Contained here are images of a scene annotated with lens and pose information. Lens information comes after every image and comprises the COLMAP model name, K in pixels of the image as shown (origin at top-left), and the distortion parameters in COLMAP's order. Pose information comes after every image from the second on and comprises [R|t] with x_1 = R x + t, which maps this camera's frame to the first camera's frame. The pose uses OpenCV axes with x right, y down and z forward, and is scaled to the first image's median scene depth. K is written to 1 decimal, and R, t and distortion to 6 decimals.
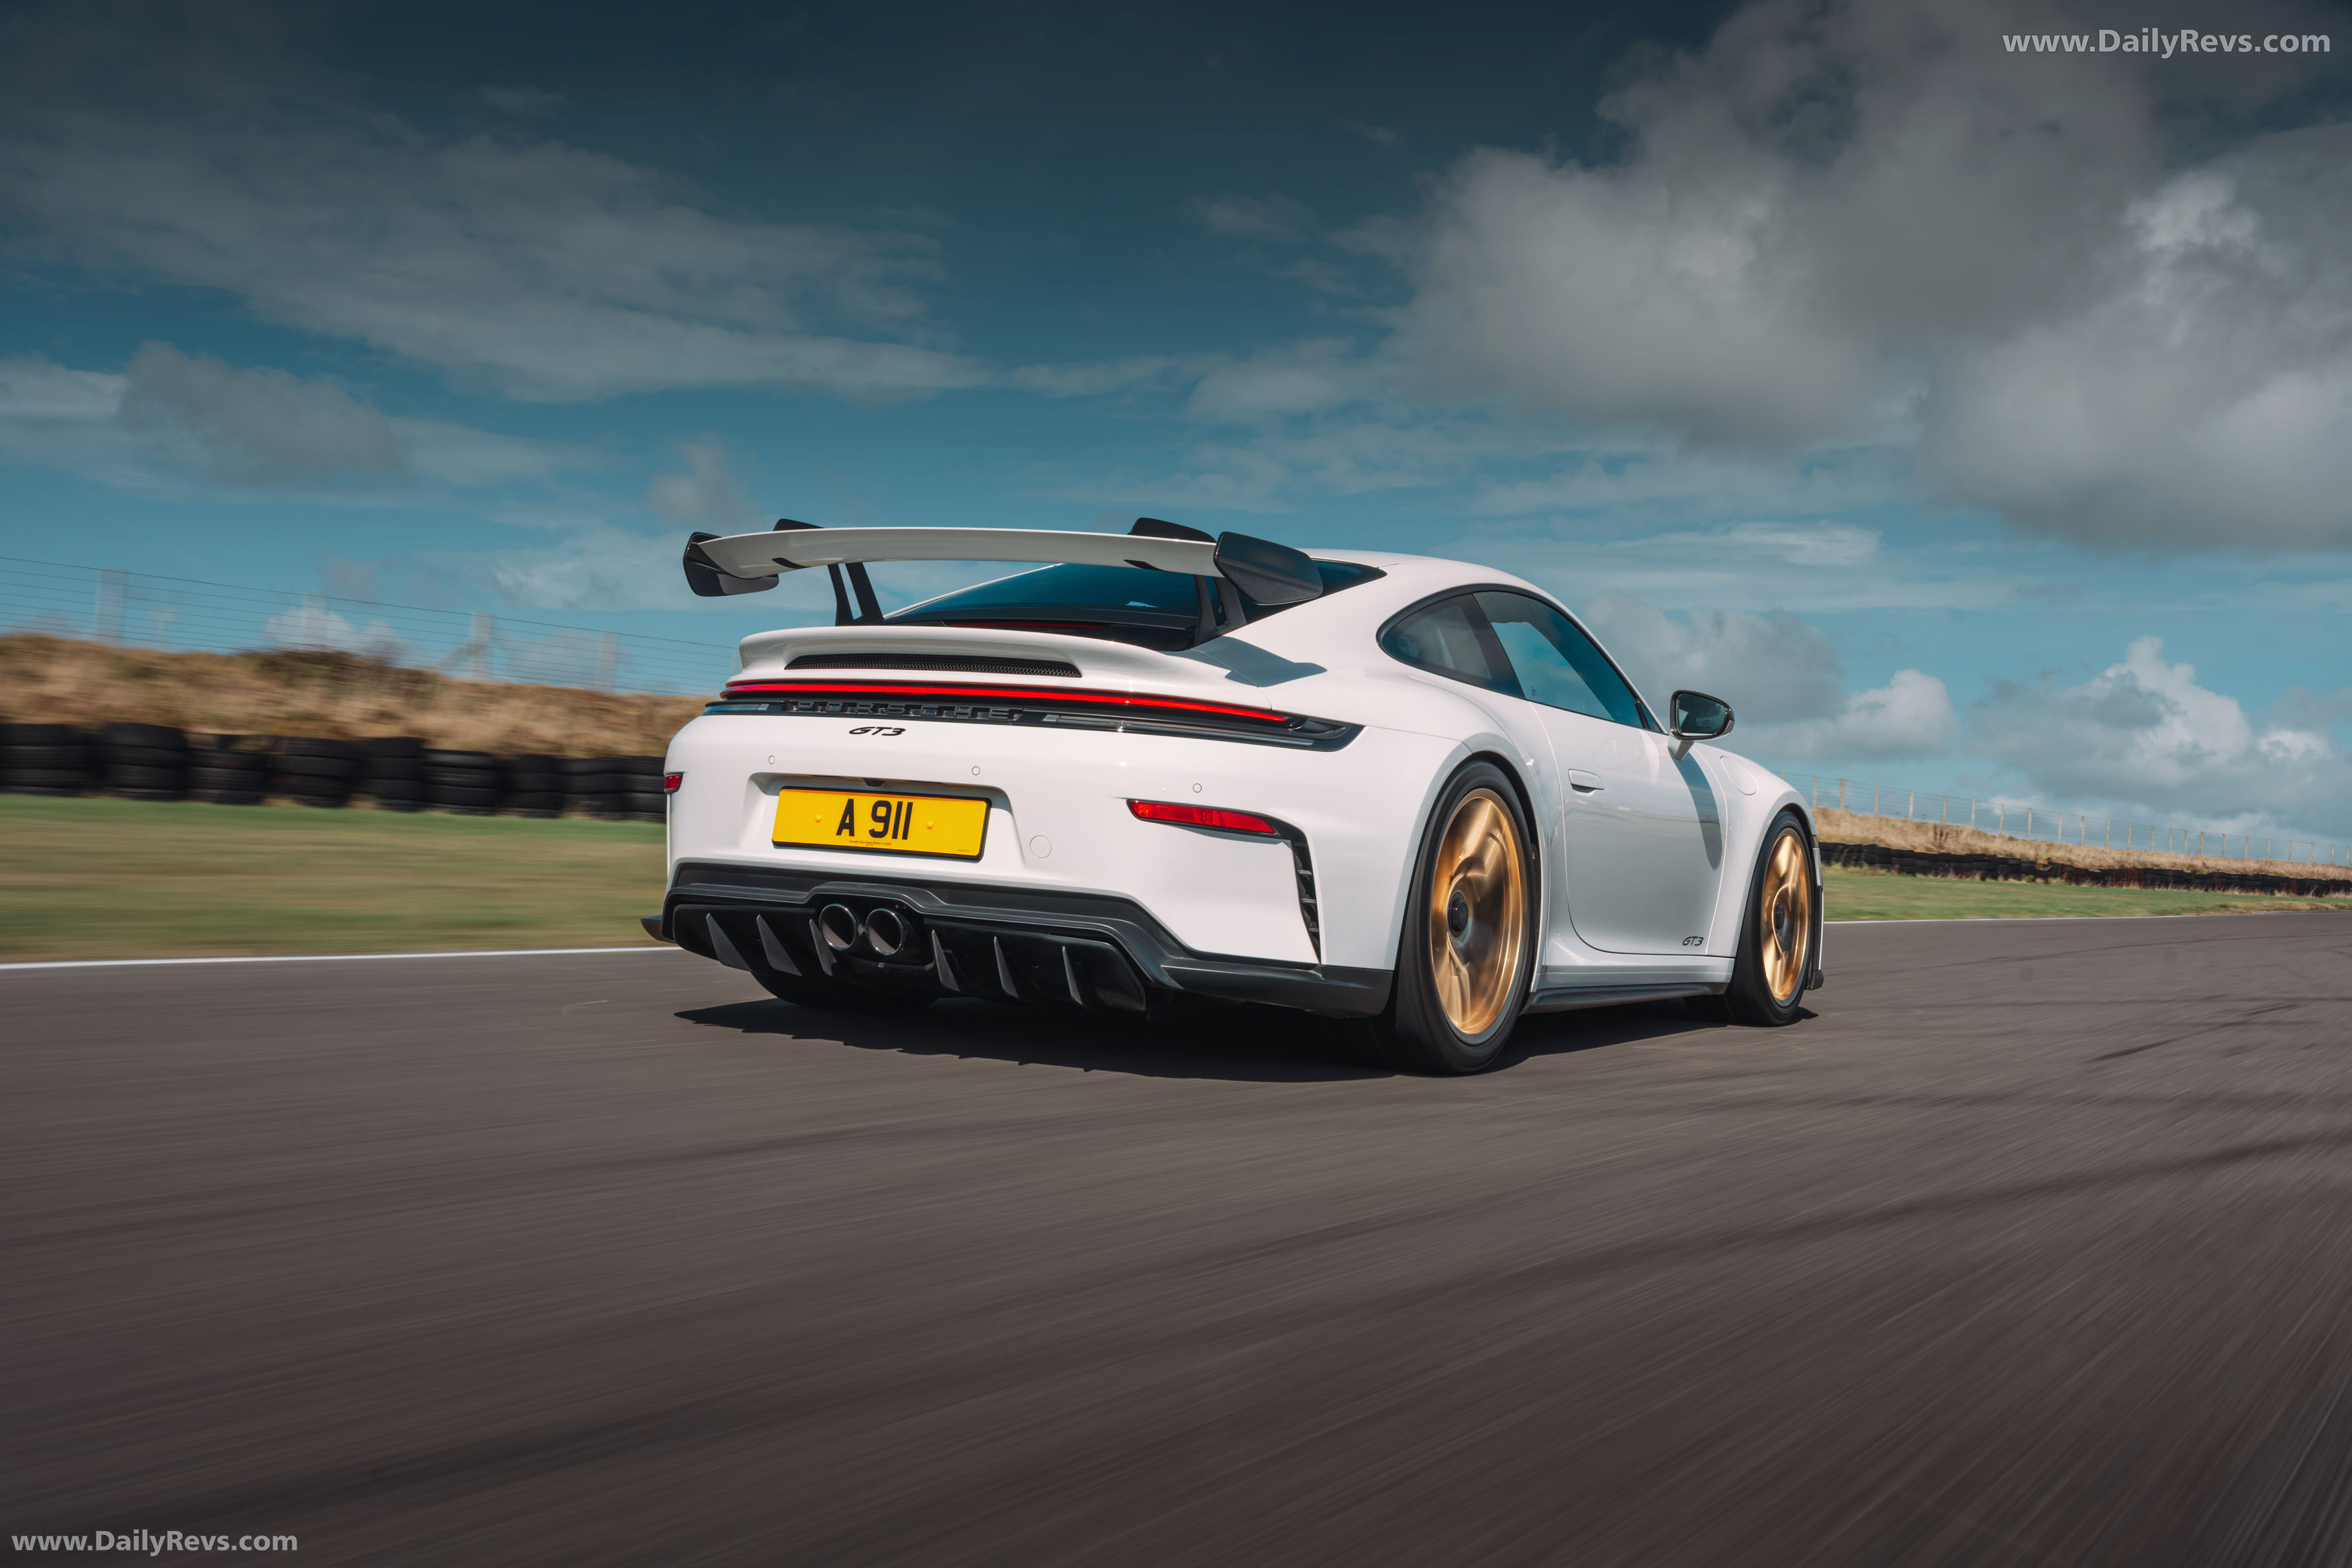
lens RADIAL K [[2690.3, 0, 1164.2], [0, 2690.3, 790.3], [0, 0, 1]] dist [0.019889, 0.000000]
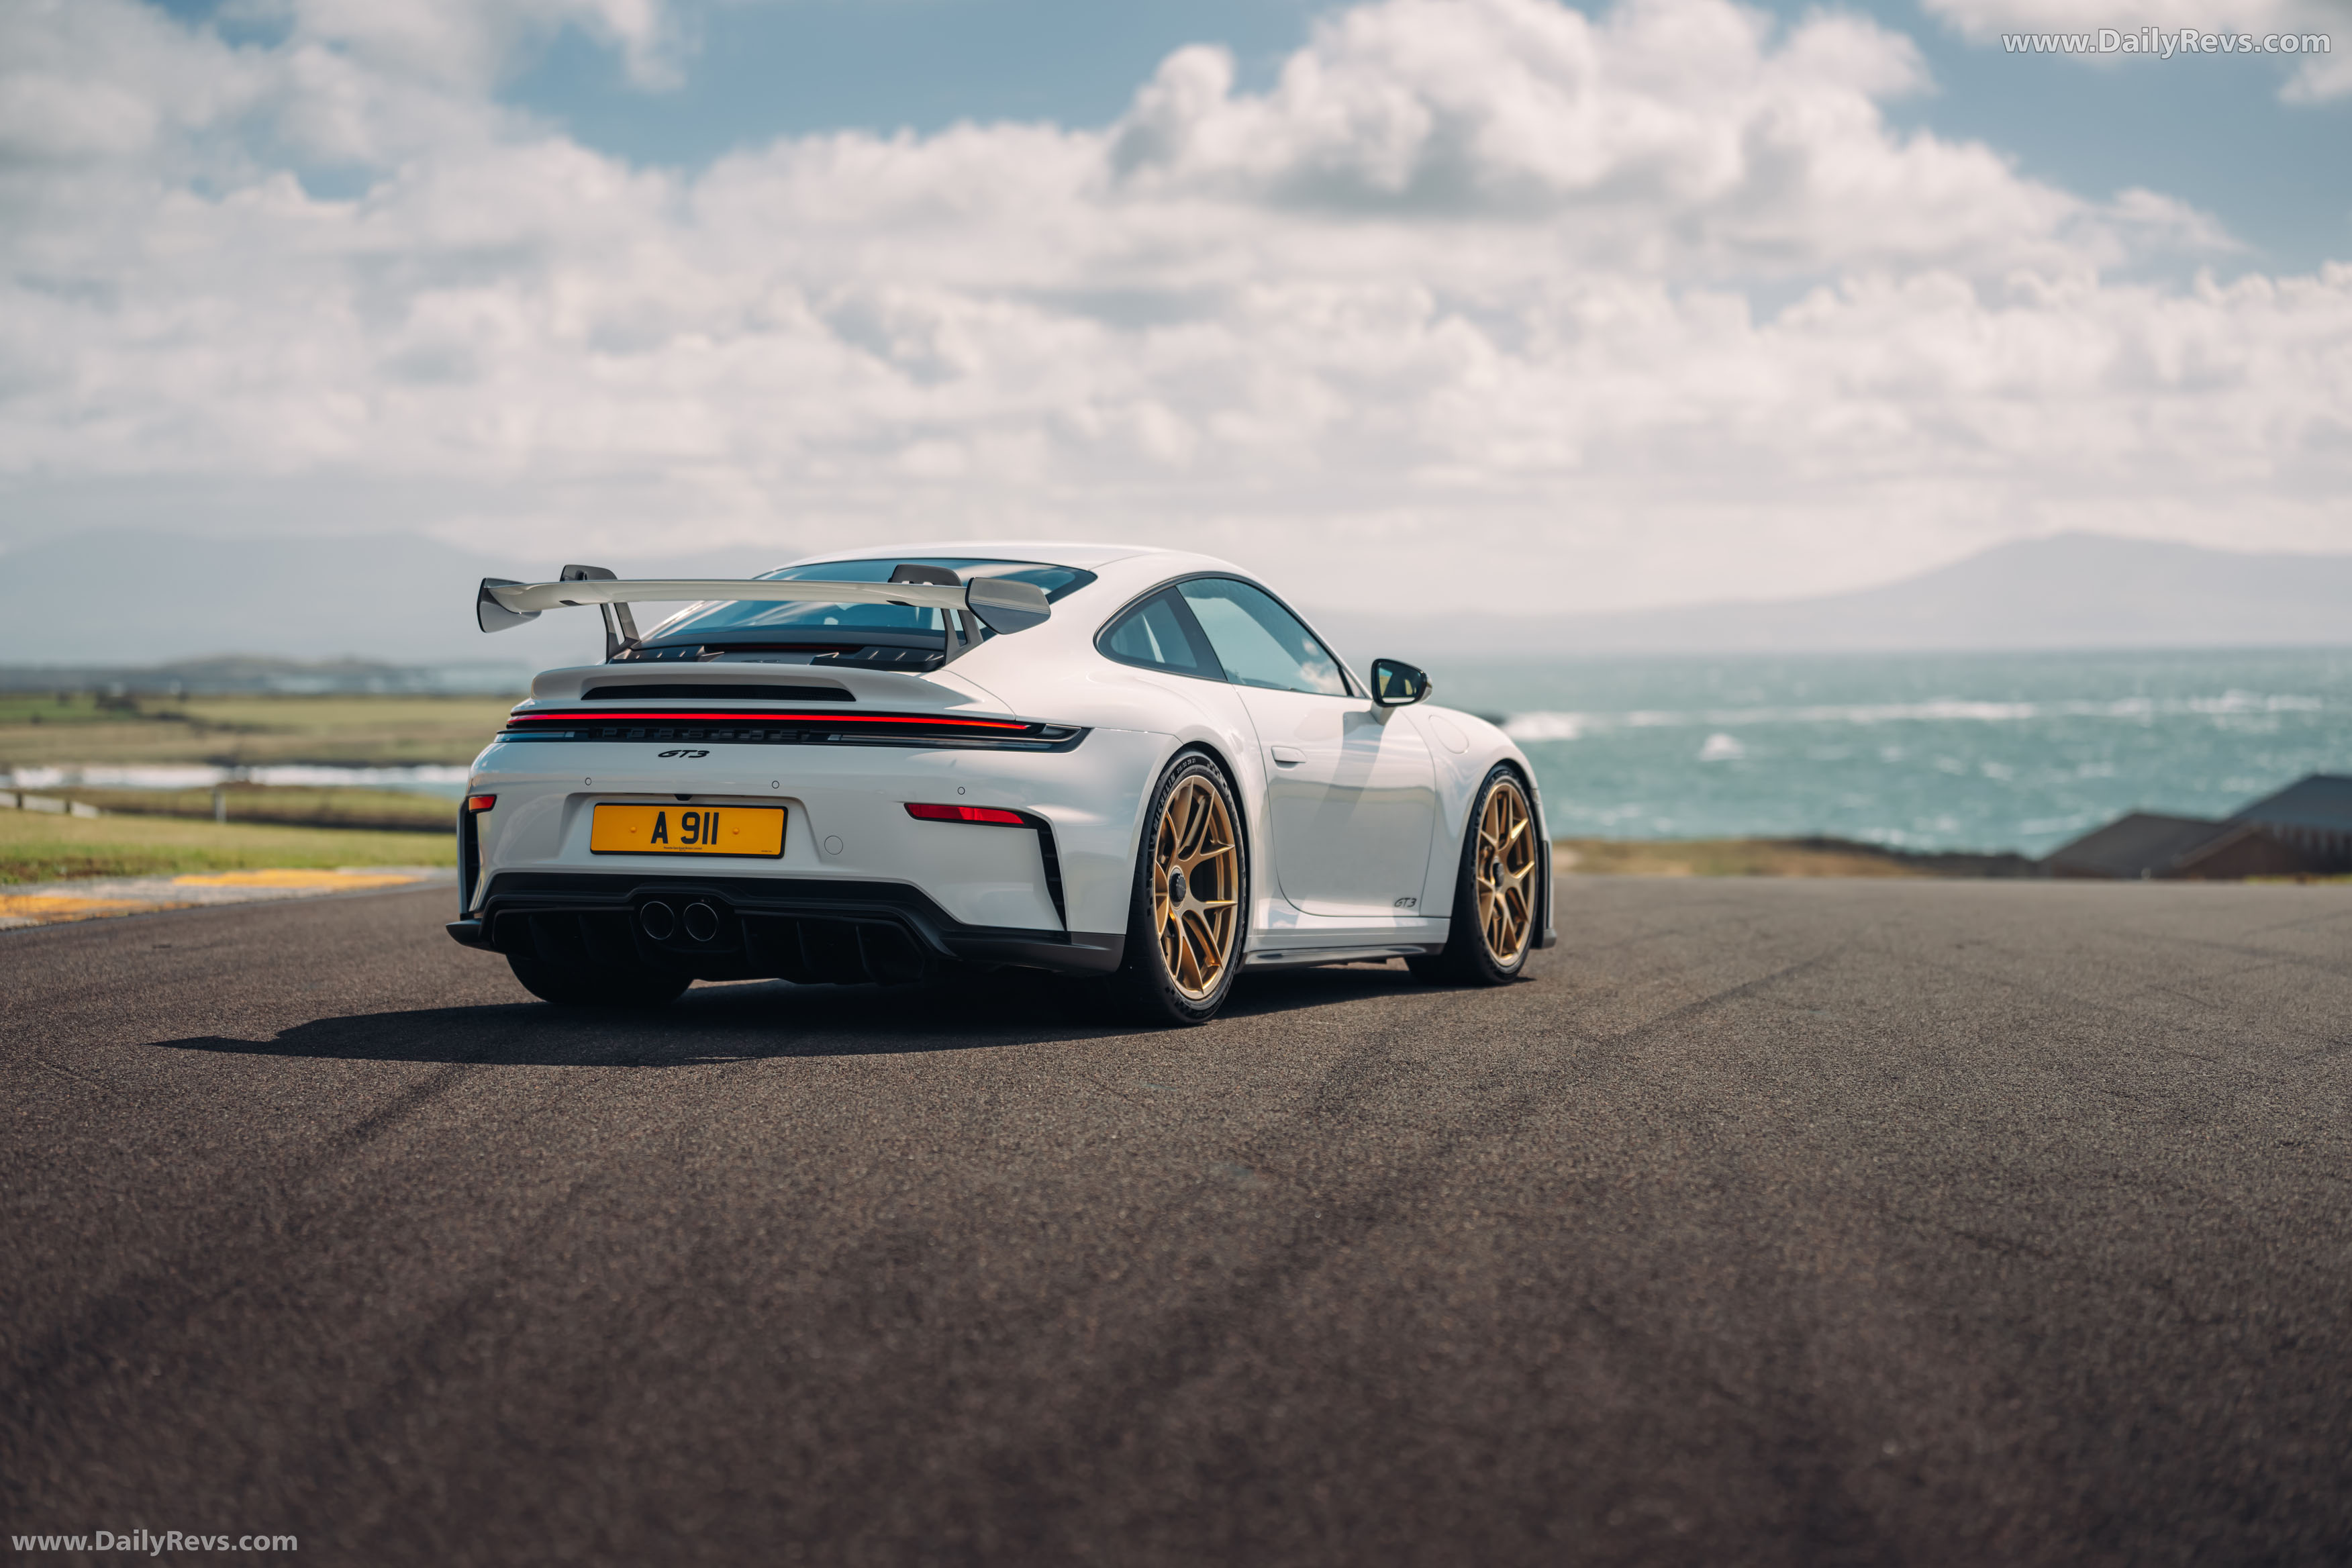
lens RADIAL K [[5542.7, 0, 1174.5], [0, 5542.7, 784.9], [0, 0, 1]] dist [-0.033048, 0.000000]
pose [[0.992422, -0.047817, 0.113191, -0.168544], [0.045601, 0.998716, 0.022087, -0.052049], [-0.114101, -0.016758, 0.993328, -1.439291]]
